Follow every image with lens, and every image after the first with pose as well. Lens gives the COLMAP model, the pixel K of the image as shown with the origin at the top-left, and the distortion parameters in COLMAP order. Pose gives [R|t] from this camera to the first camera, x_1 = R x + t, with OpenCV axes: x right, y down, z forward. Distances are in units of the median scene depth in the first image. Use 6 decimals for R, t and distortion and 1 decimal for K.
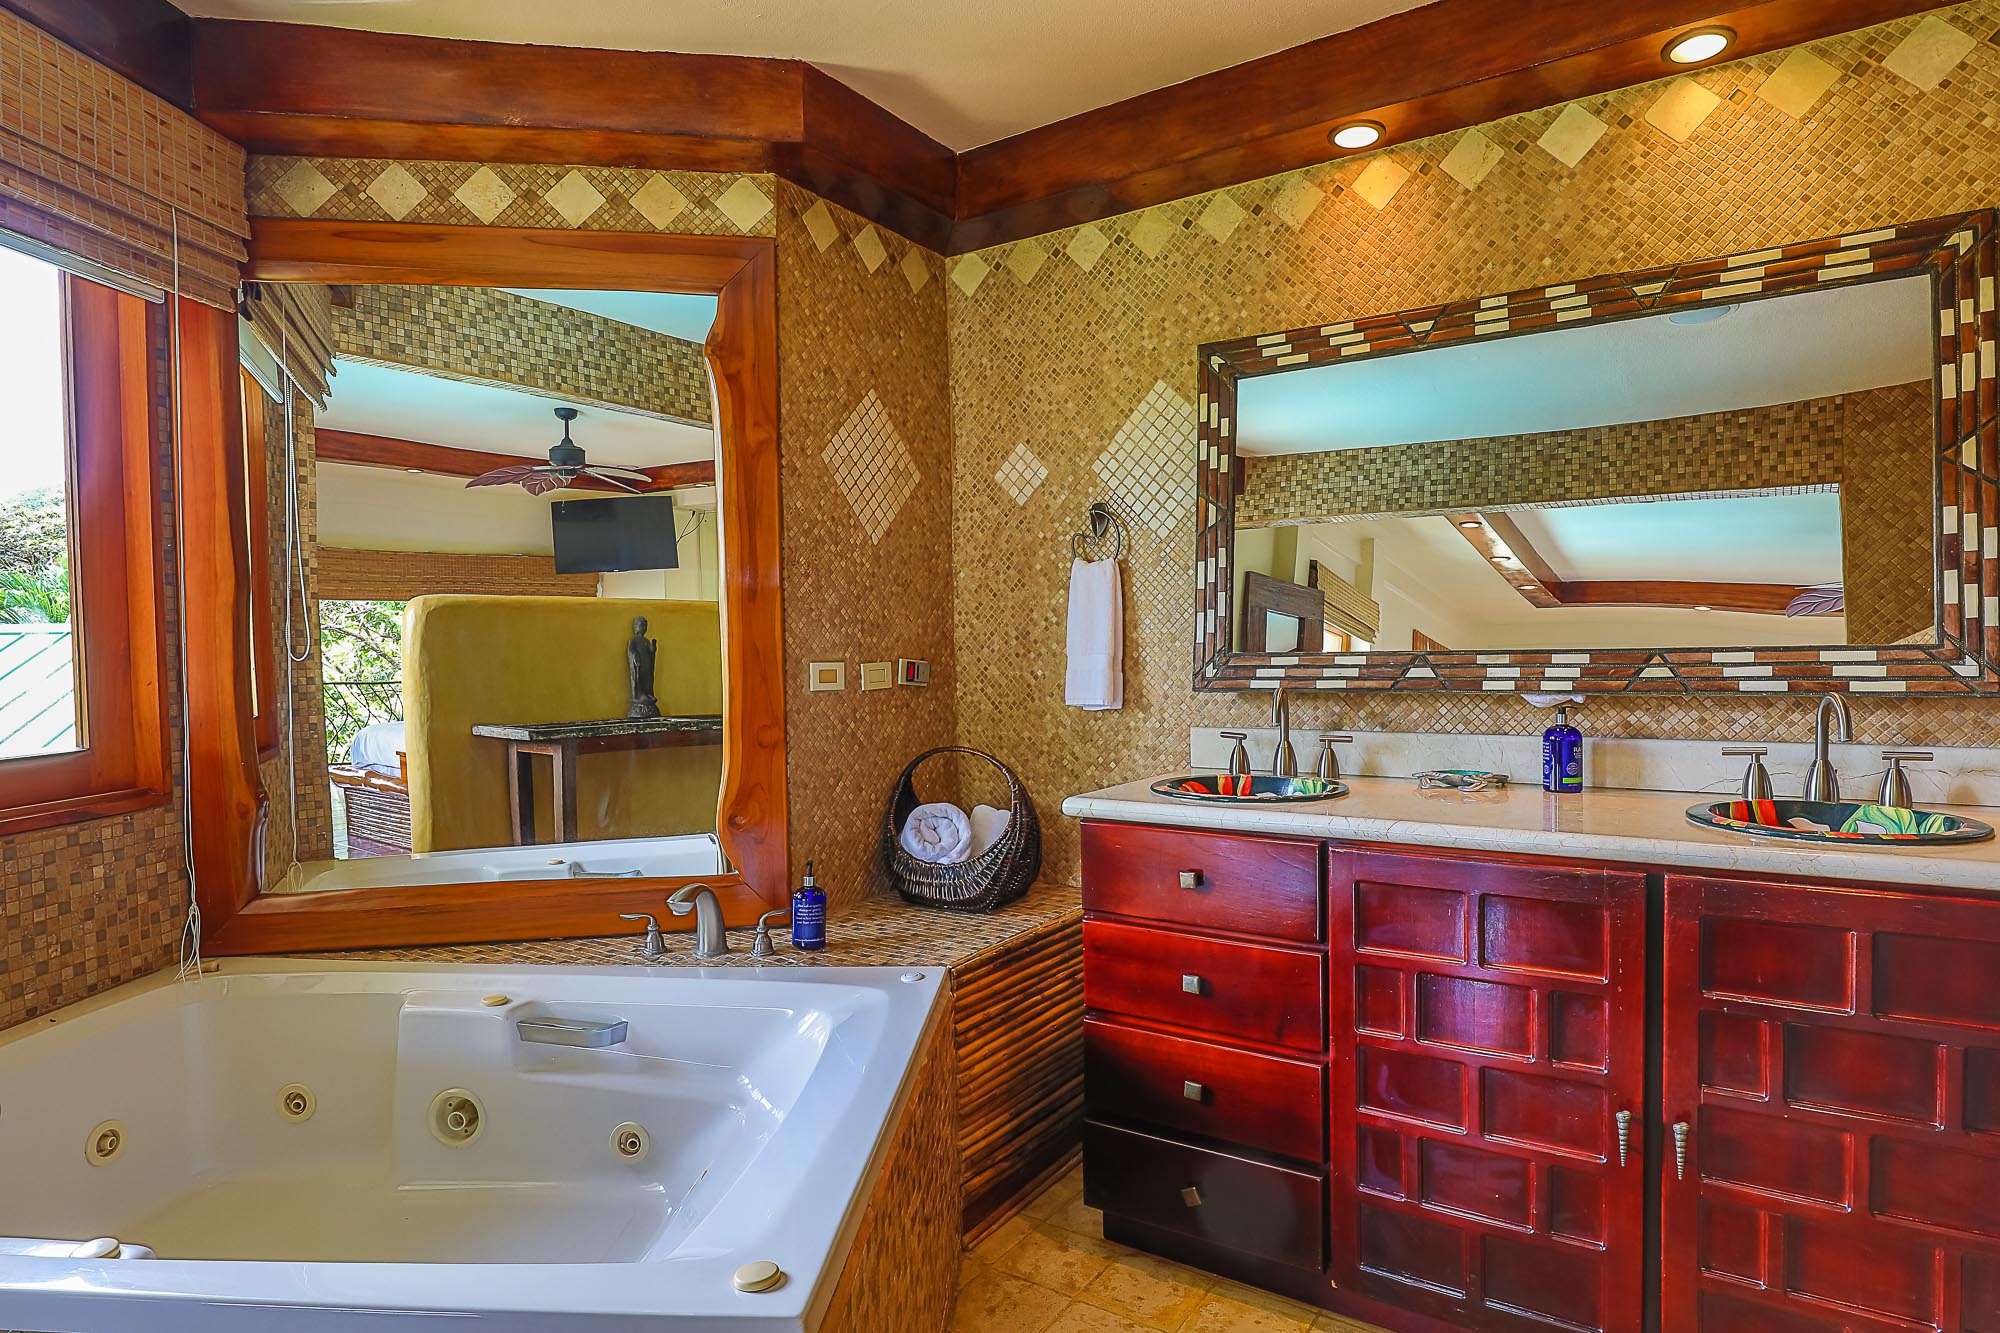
lens RADIAL K [[1098.8, 0, 1003.5], [0, 1098.8, 666.8], [0, 0, 1]] dist [-0.017866, -0.000347]
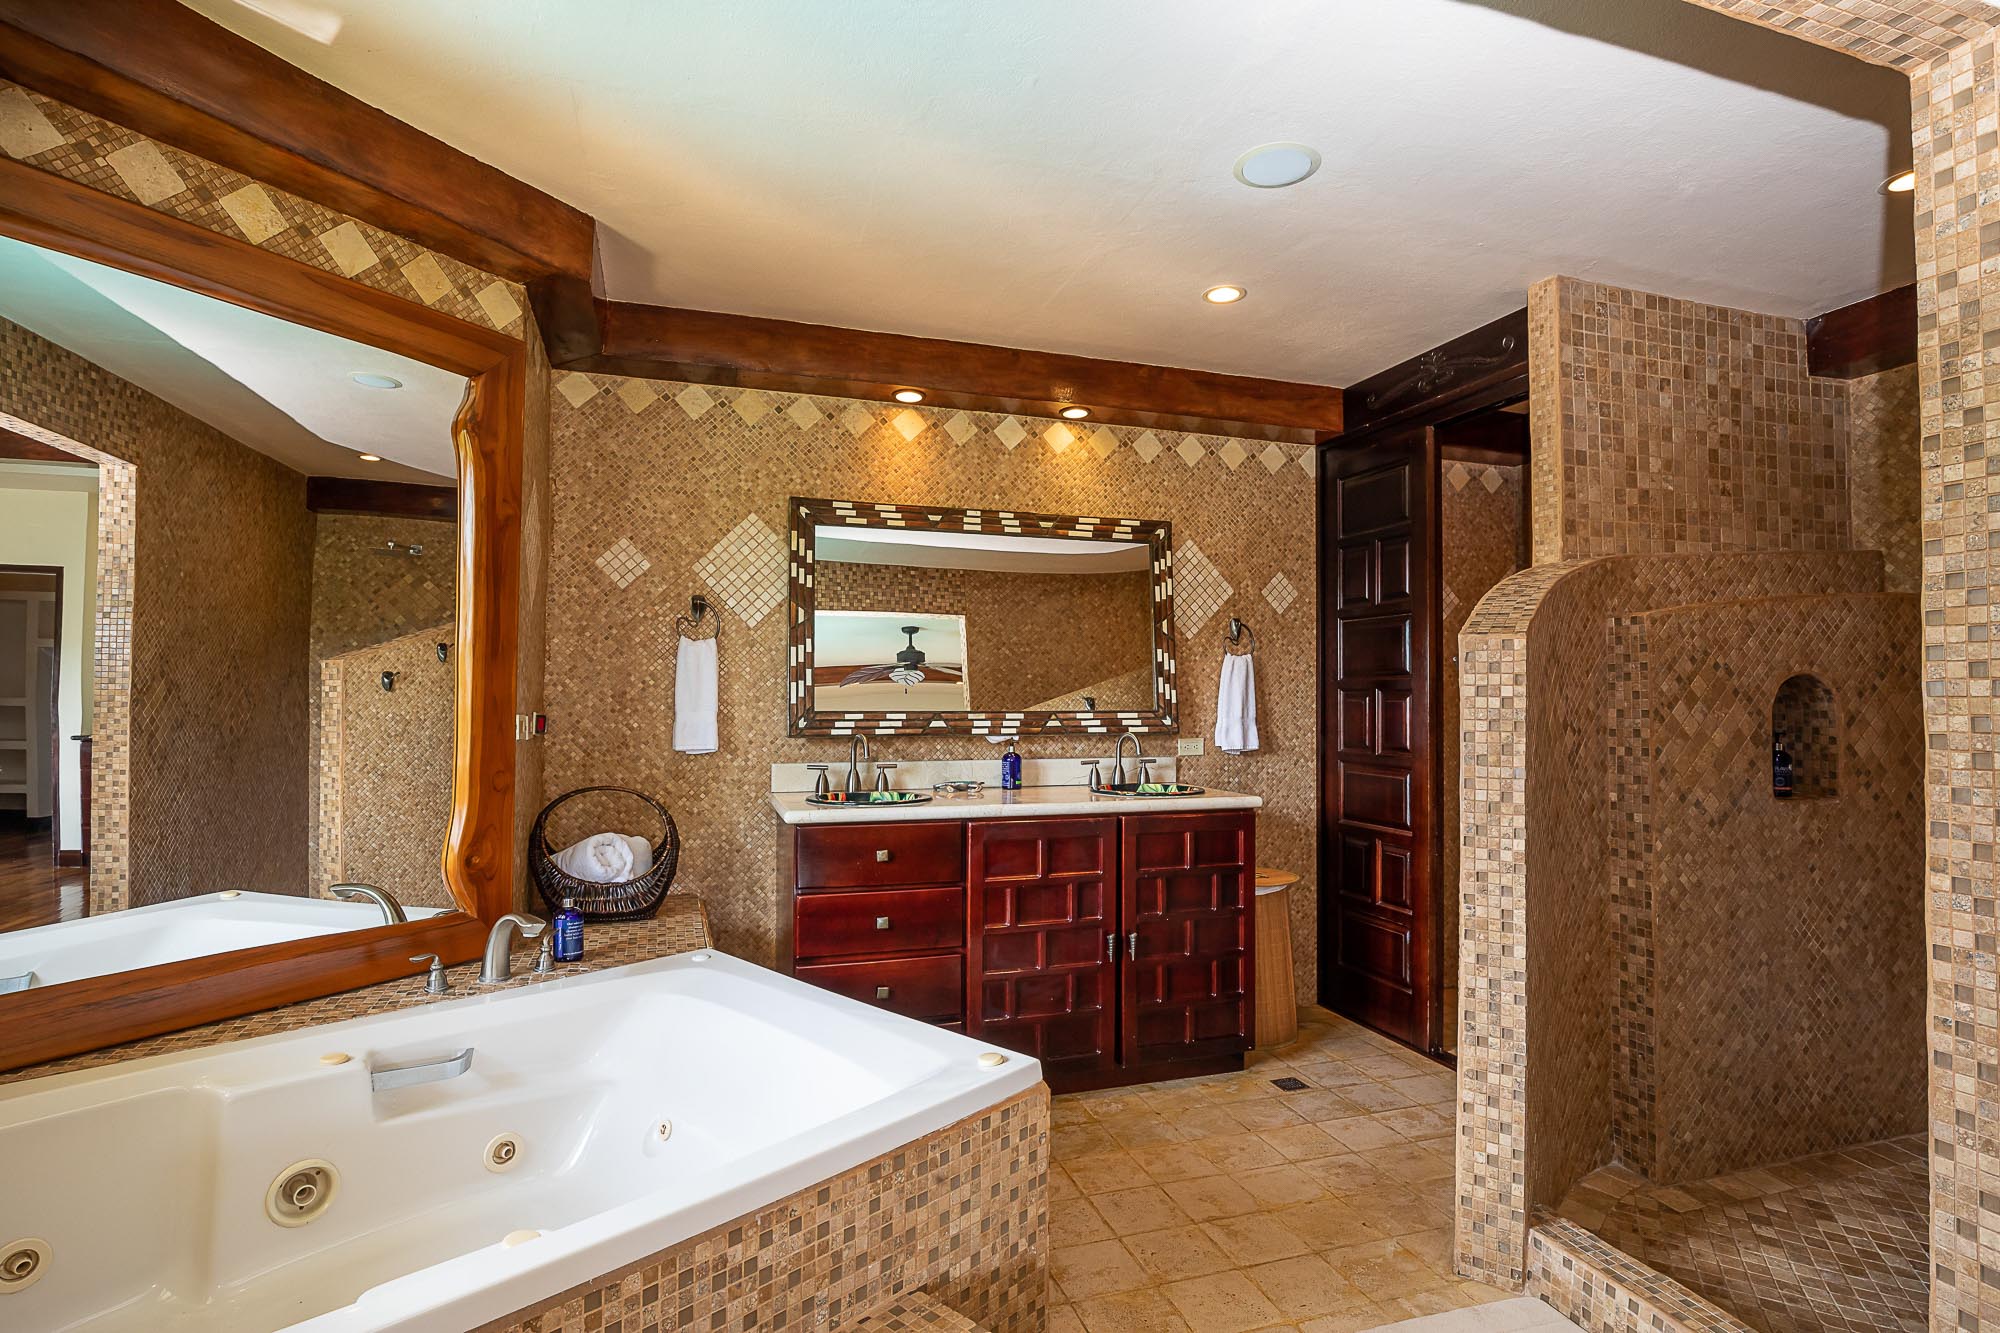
lens RADIAL K [[989.5, 0, 996.6], [0, 989.5, 668.0], [0, 0, 1]] dist [-0.006125, 0.001155]
pose [[0.627529, 0.046933, 0.777177, -0.702550], [0.001888, 0.998087, -0.061799, 0.013031], [-0.778591, 0.040248, 0.626240, -0.016190]]
